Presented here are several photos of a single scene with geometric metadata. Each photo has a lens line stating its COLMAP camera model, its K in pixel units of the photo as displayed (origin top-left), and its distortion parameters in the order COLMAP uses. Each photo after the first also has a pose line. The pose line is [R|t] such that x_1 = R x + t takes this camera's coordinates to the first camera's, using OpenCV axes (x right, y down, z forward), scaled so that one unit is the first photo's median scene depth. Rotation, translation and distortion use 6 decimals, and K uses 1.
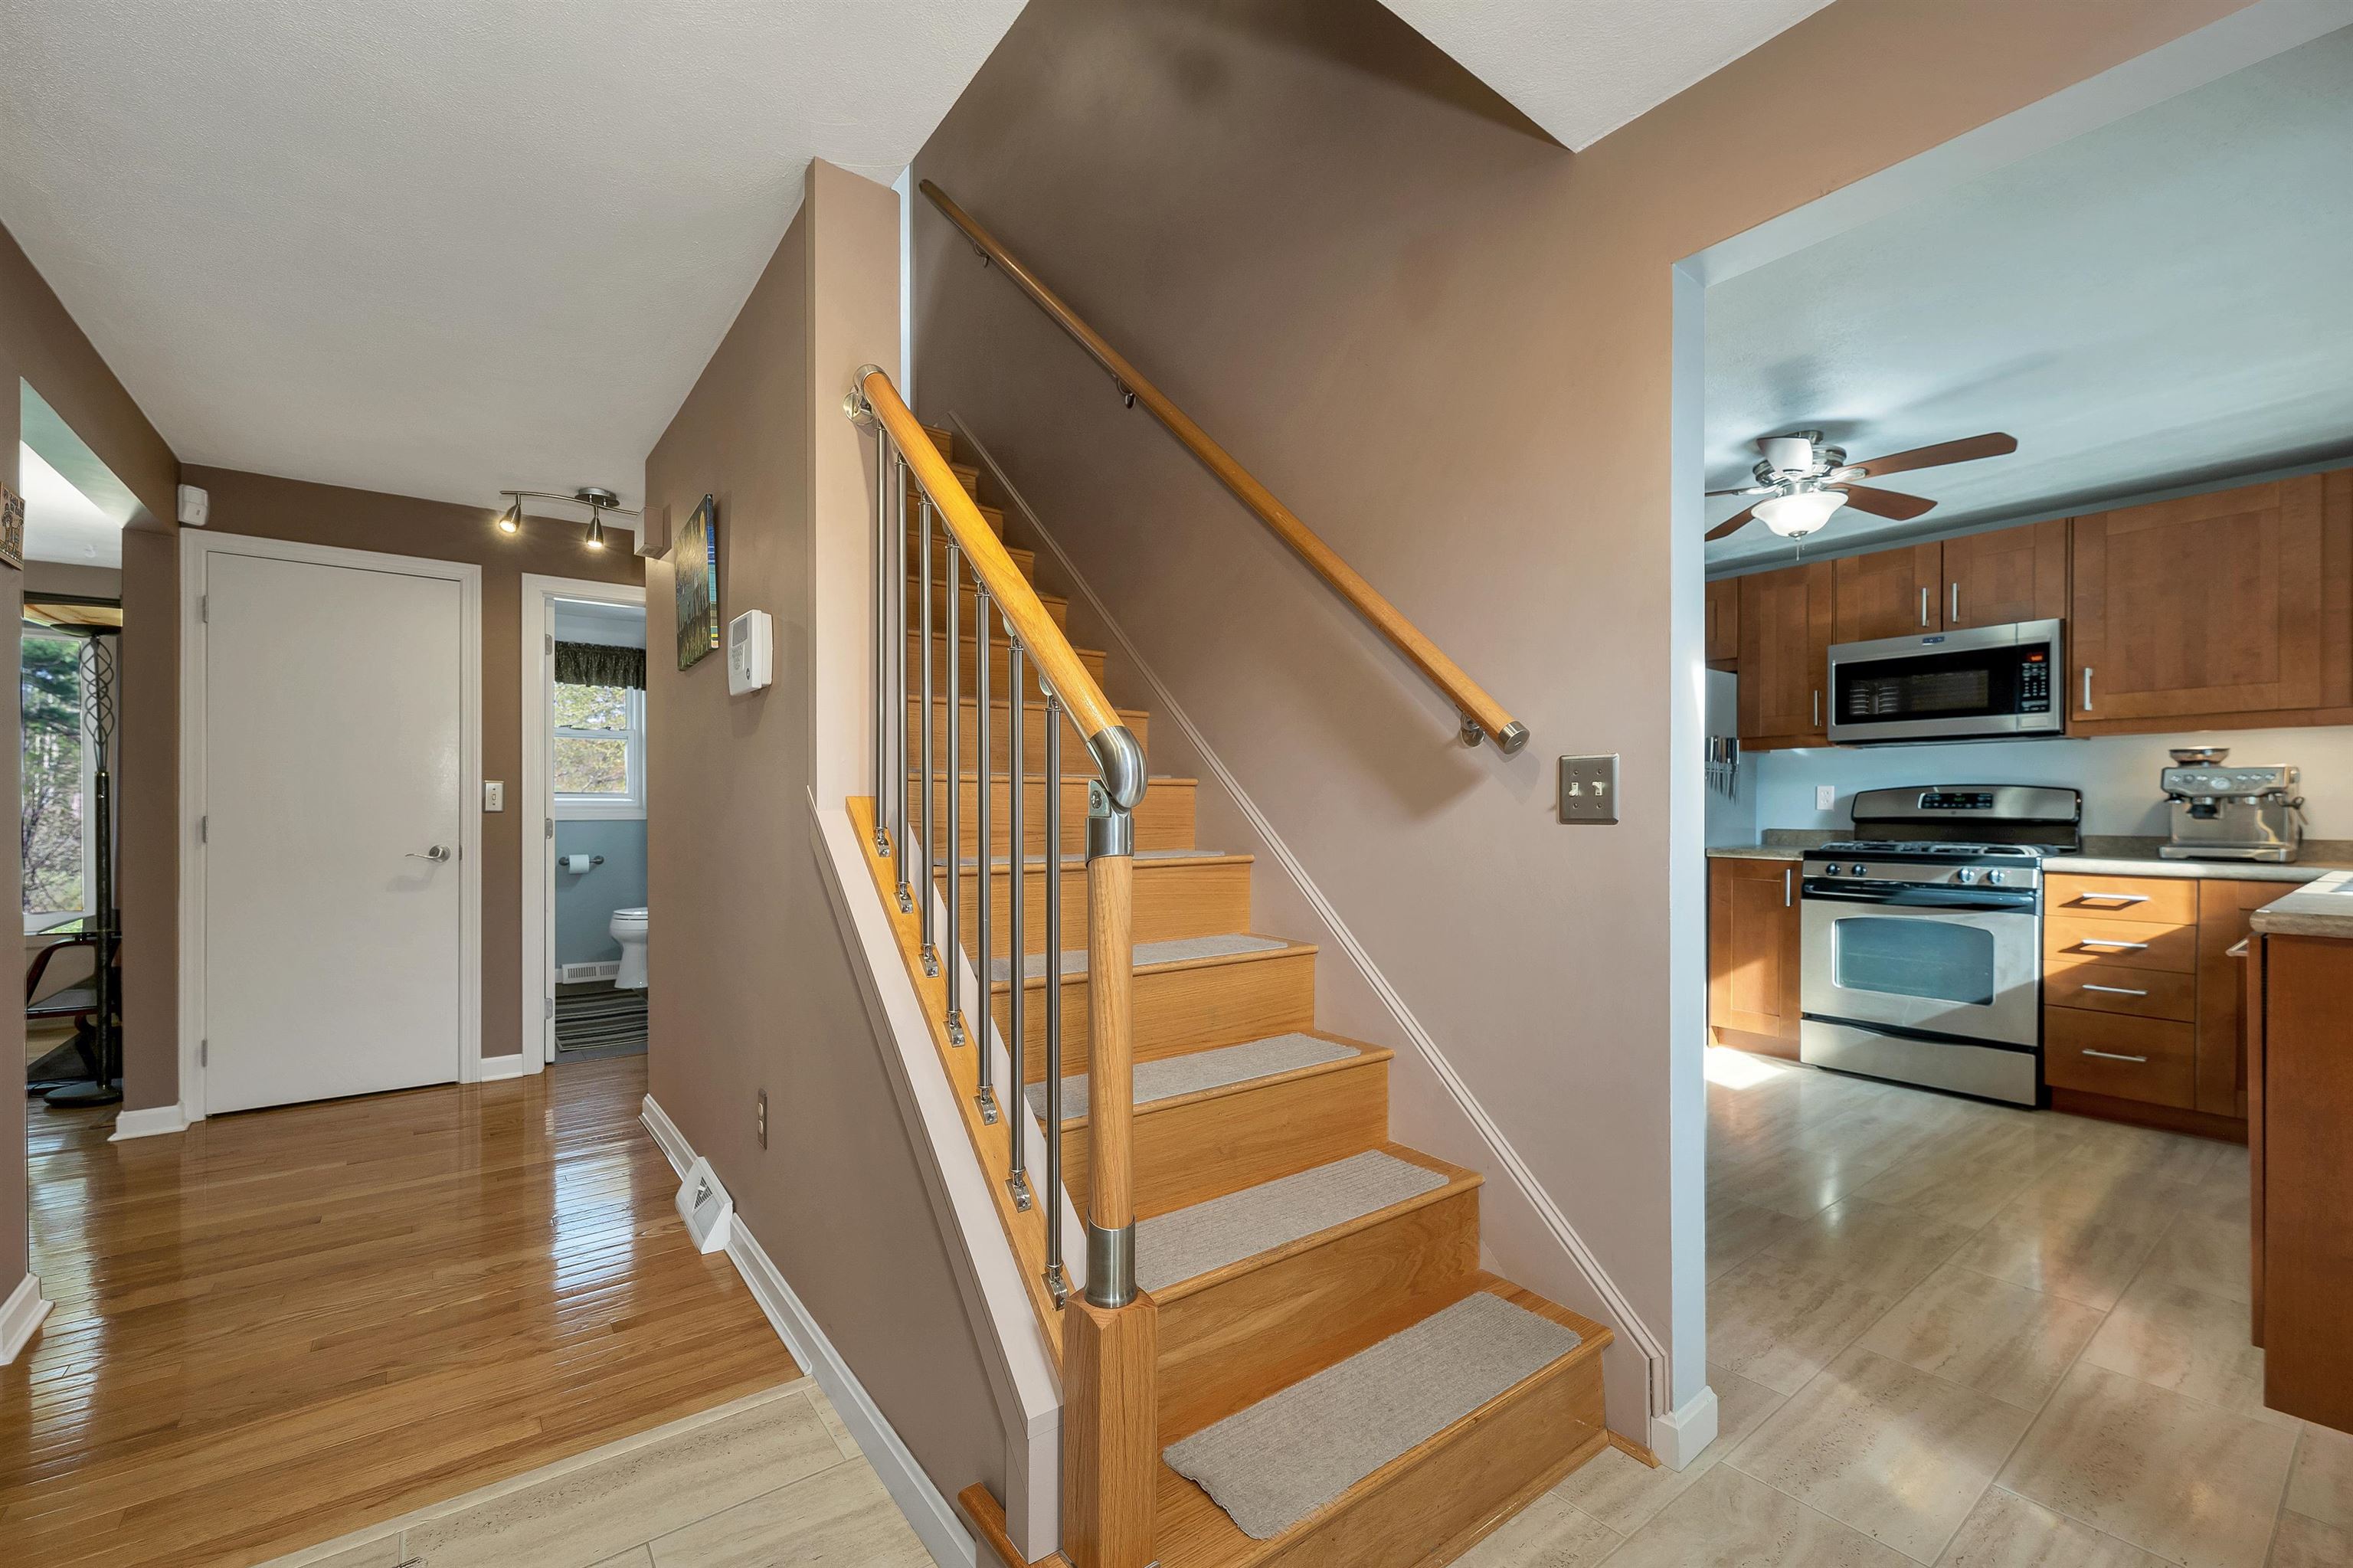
lens RADIAL K [[988.8, 0, 1182.6], [0, 988.8, 795.4], [0, 0, 1]] dist [0.003233, 0.000694]
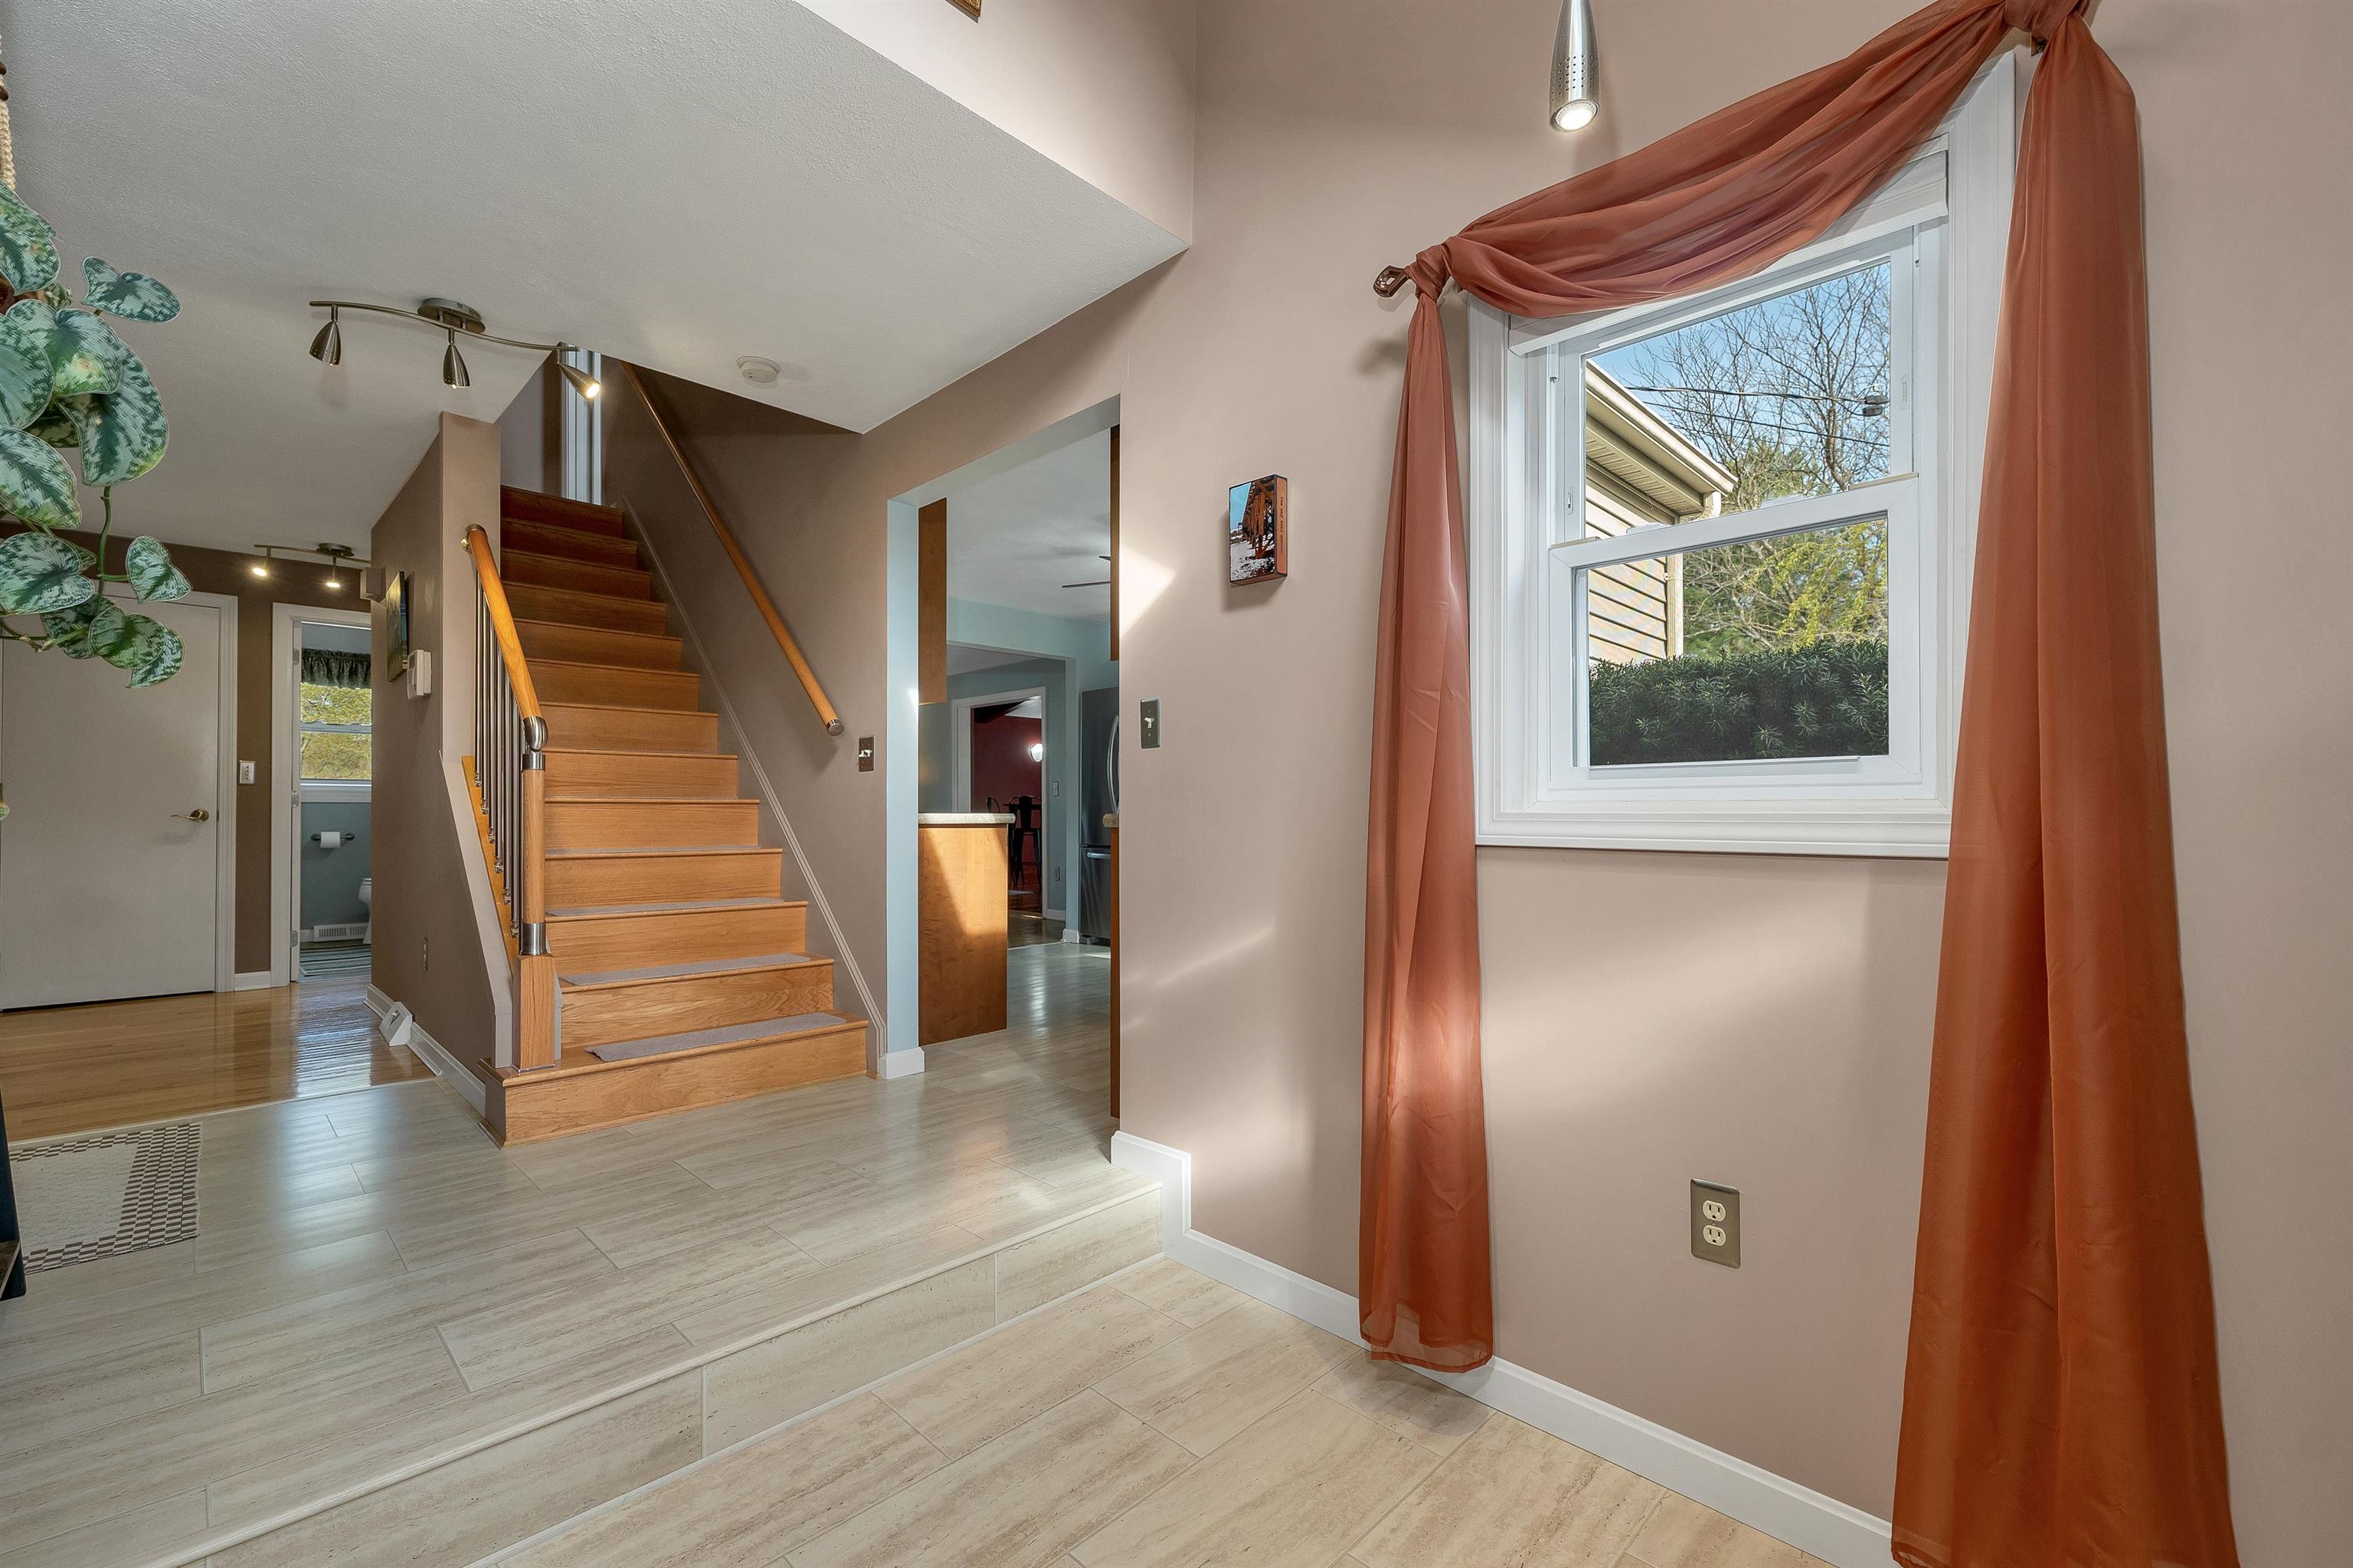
lens RADIAL K [[988.8, 0, 1162.5], [0, 988.8, 787.0], [0, 0, 1]] dist [0.003233, 0.000694]
pose [[0.990573, -0.000833, 0.136987, 0.326516], [0.002431, 0.999931, -0.011498, 0.039314], [-0.136968, 0.011723, 0.990506, -0.468734]]
